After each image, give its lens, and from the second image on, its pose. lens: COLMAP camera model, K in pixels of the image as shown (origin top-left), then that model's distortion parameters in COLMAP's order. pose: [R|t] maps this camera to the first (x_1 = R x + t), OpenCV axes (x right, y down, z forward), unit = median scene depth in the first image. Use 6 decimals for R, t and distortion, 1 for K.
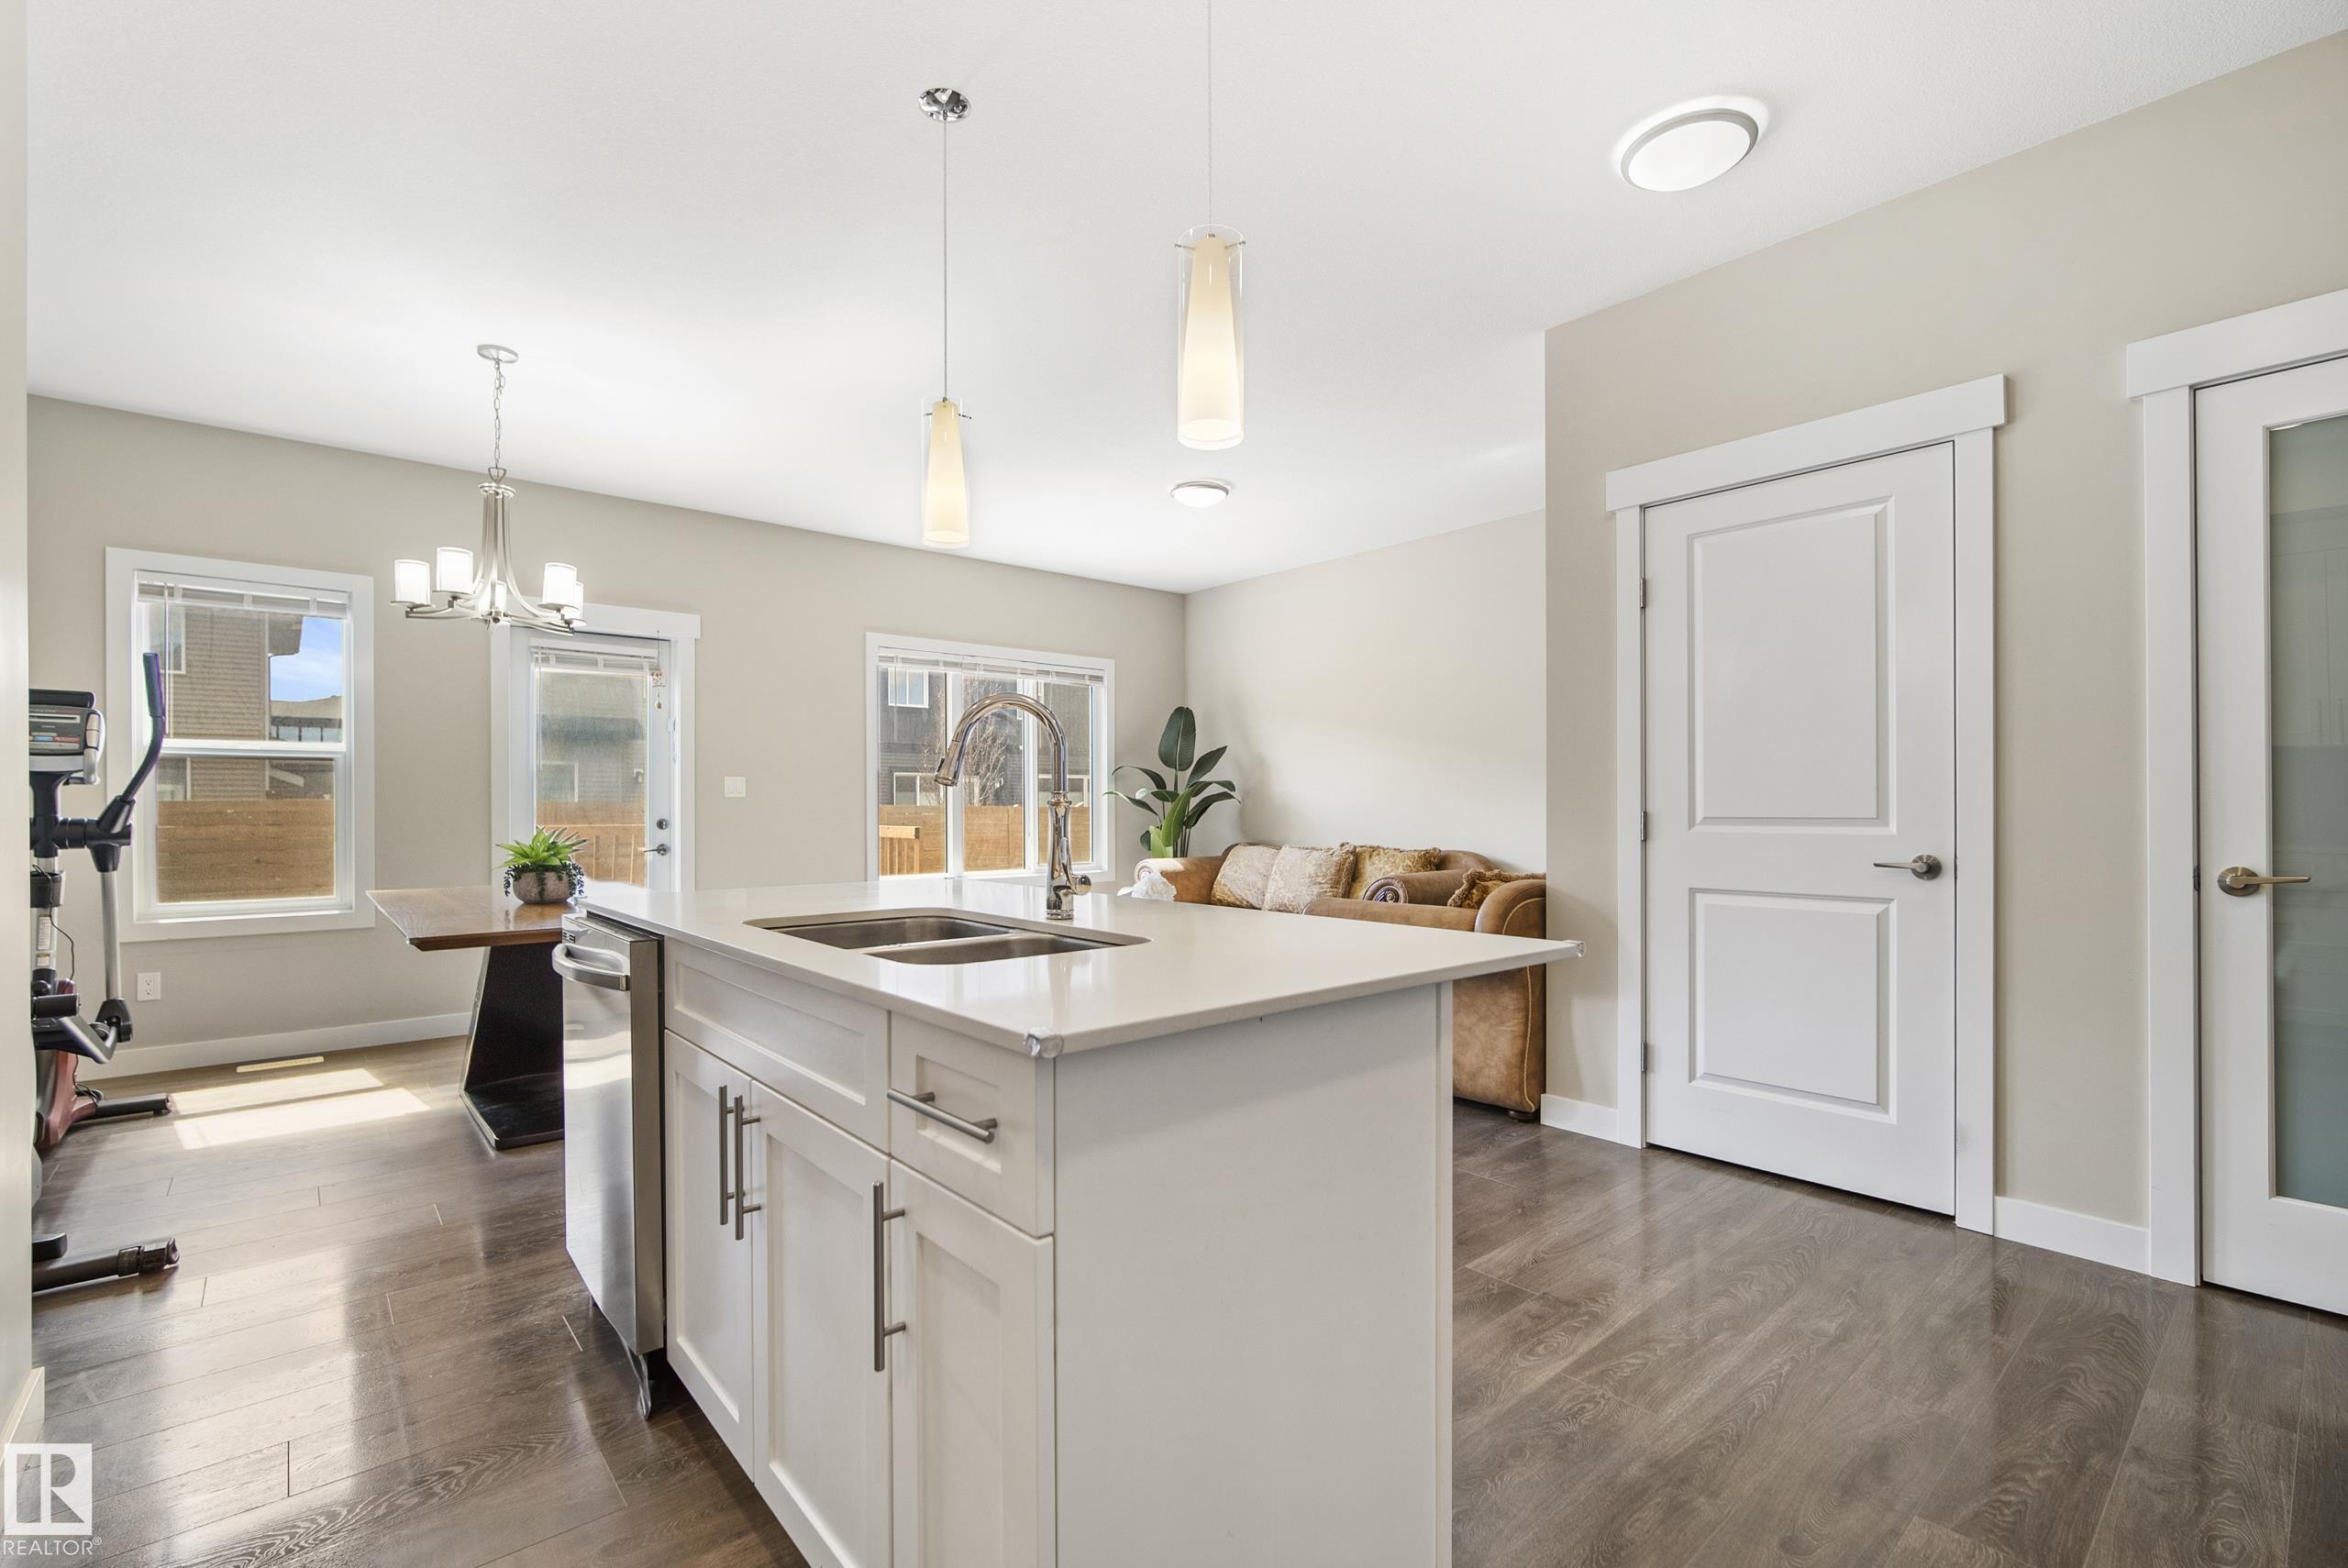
lens RADIAL K [[1034.7, 0, 1166.3], [0, 1034.7, 805.1], [0, 0, 1]] dist [-0.000446, -0.008130]
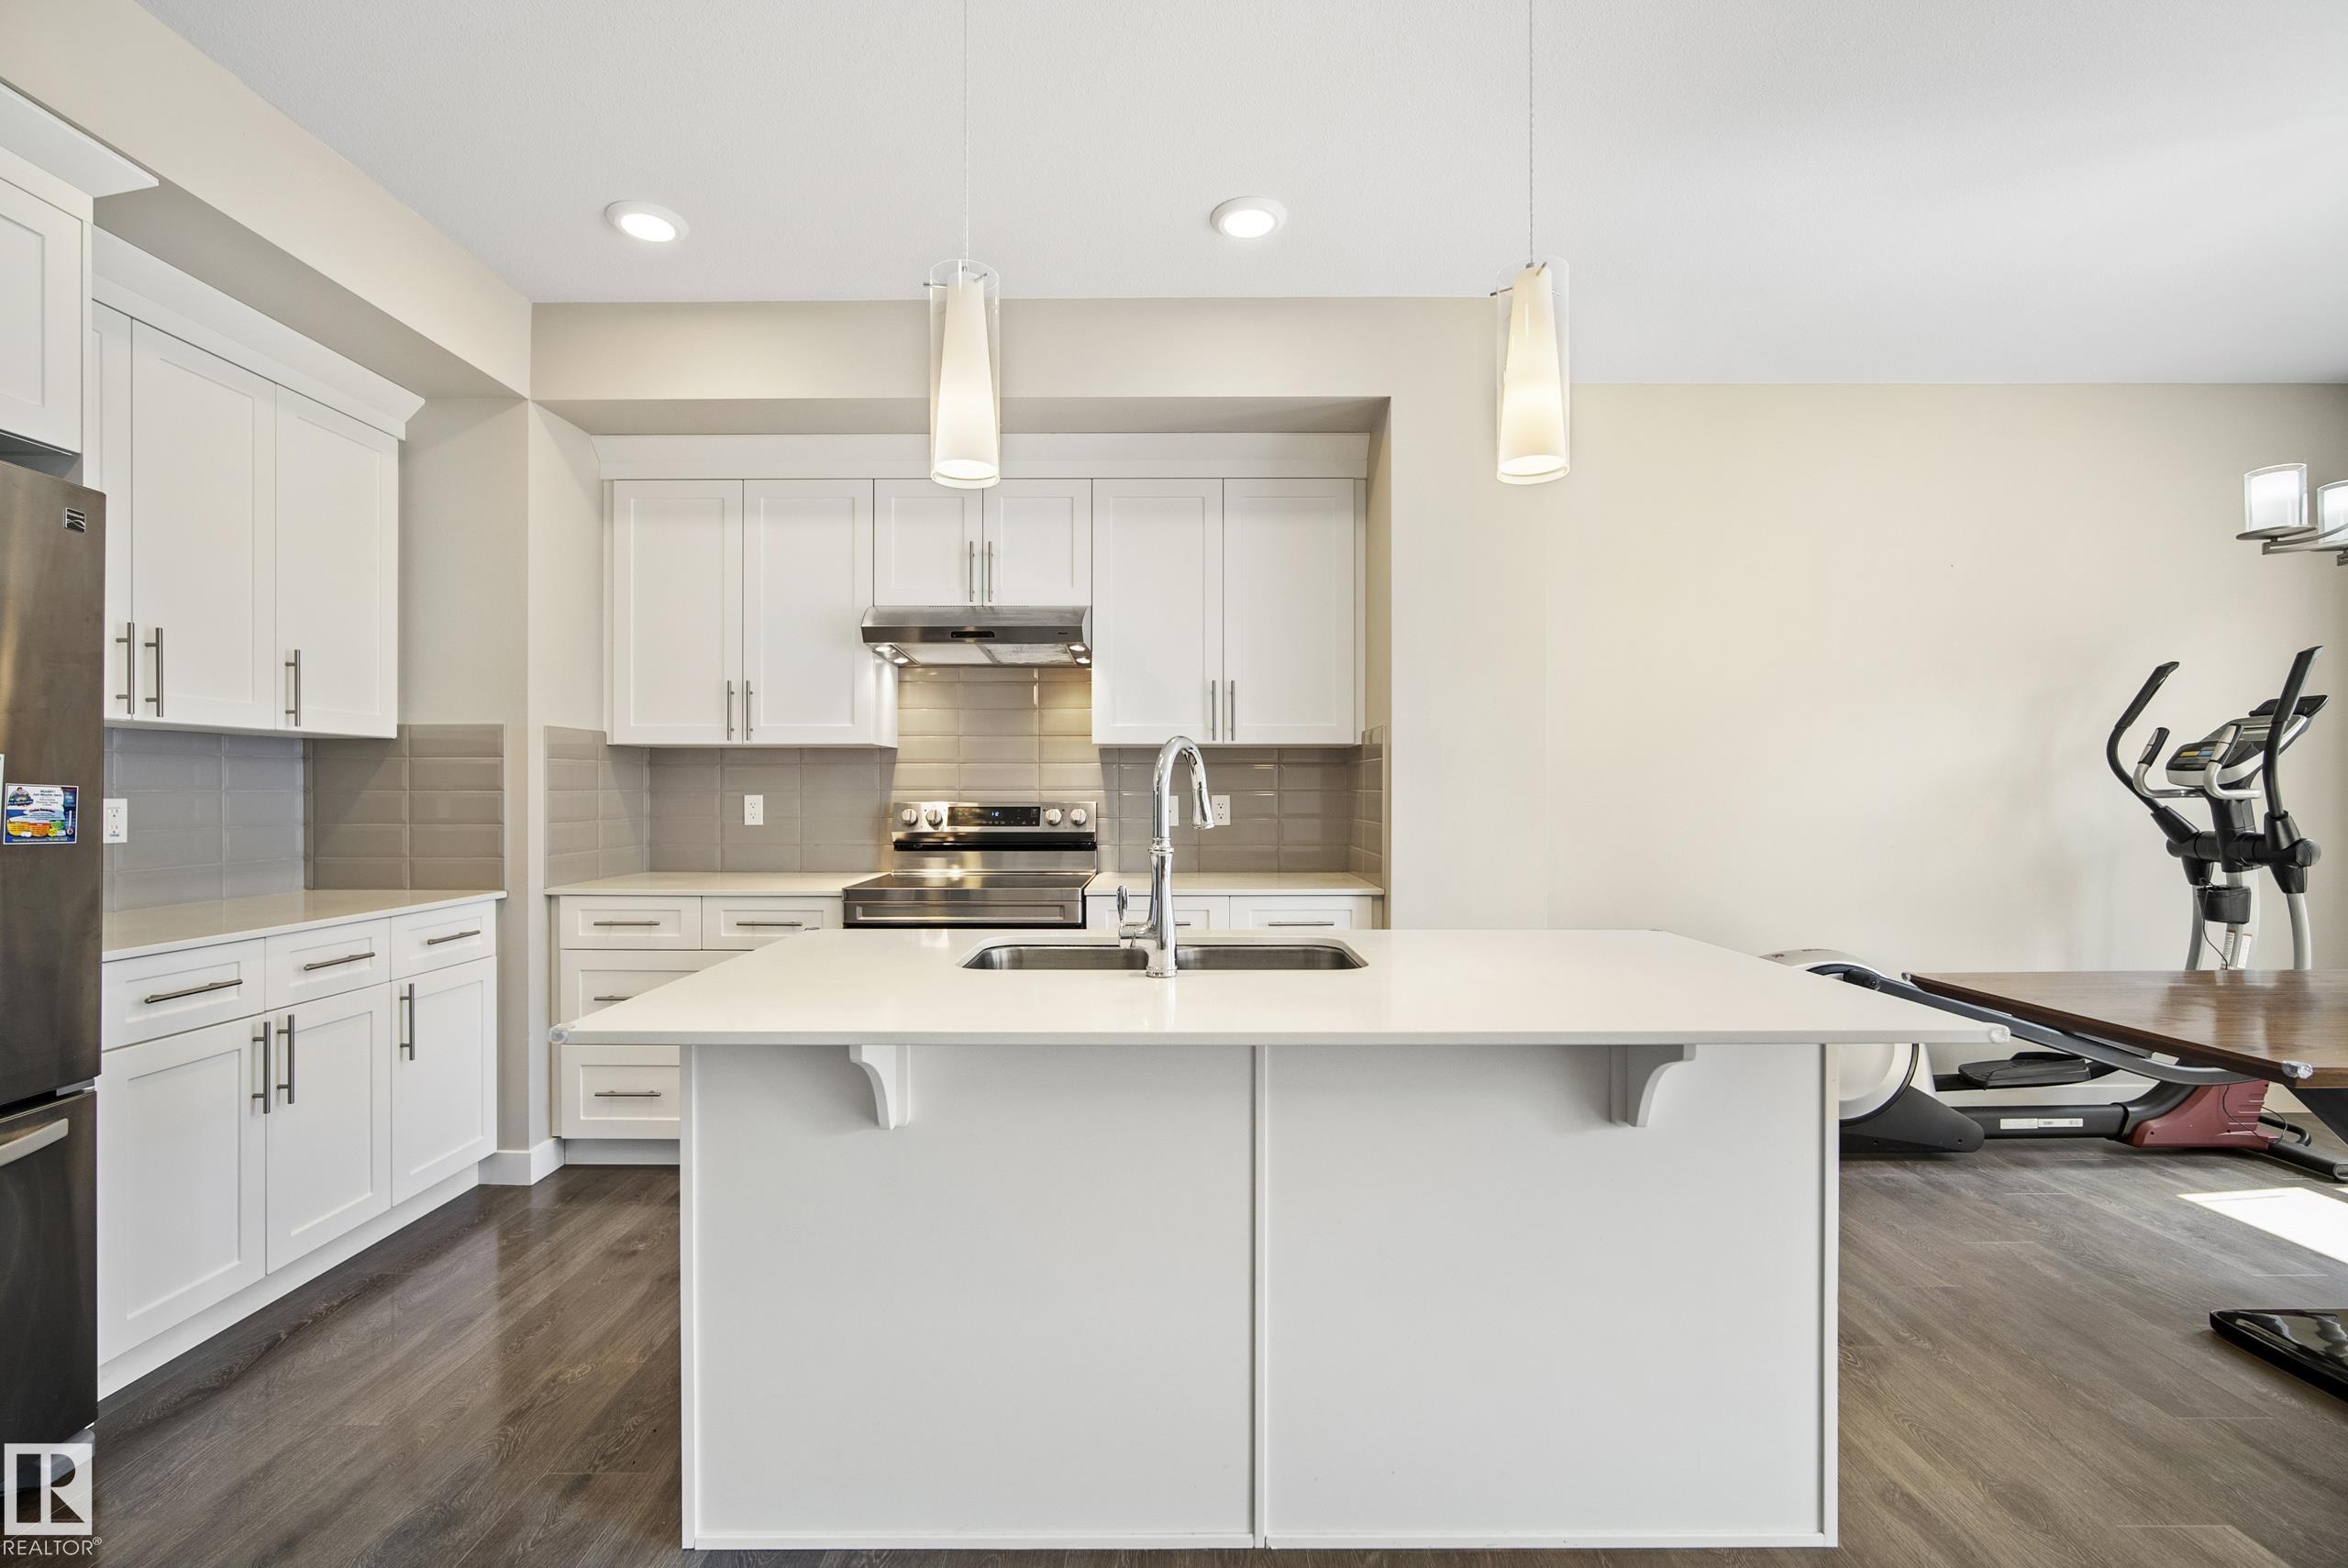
lens RADIAL K [[1027.3, 0, 1171.6], [0, 1027.3, 791.2], [0, 0, 1]] dist [-0.016704, 0.006226]
pose [[-0.651628, 0.002647, -0.758534, 0.177473], [0.001382, 0.999996, 0.002303, -0.017032], [0.758537, 0.000452, -0.651630, 0.486455]]
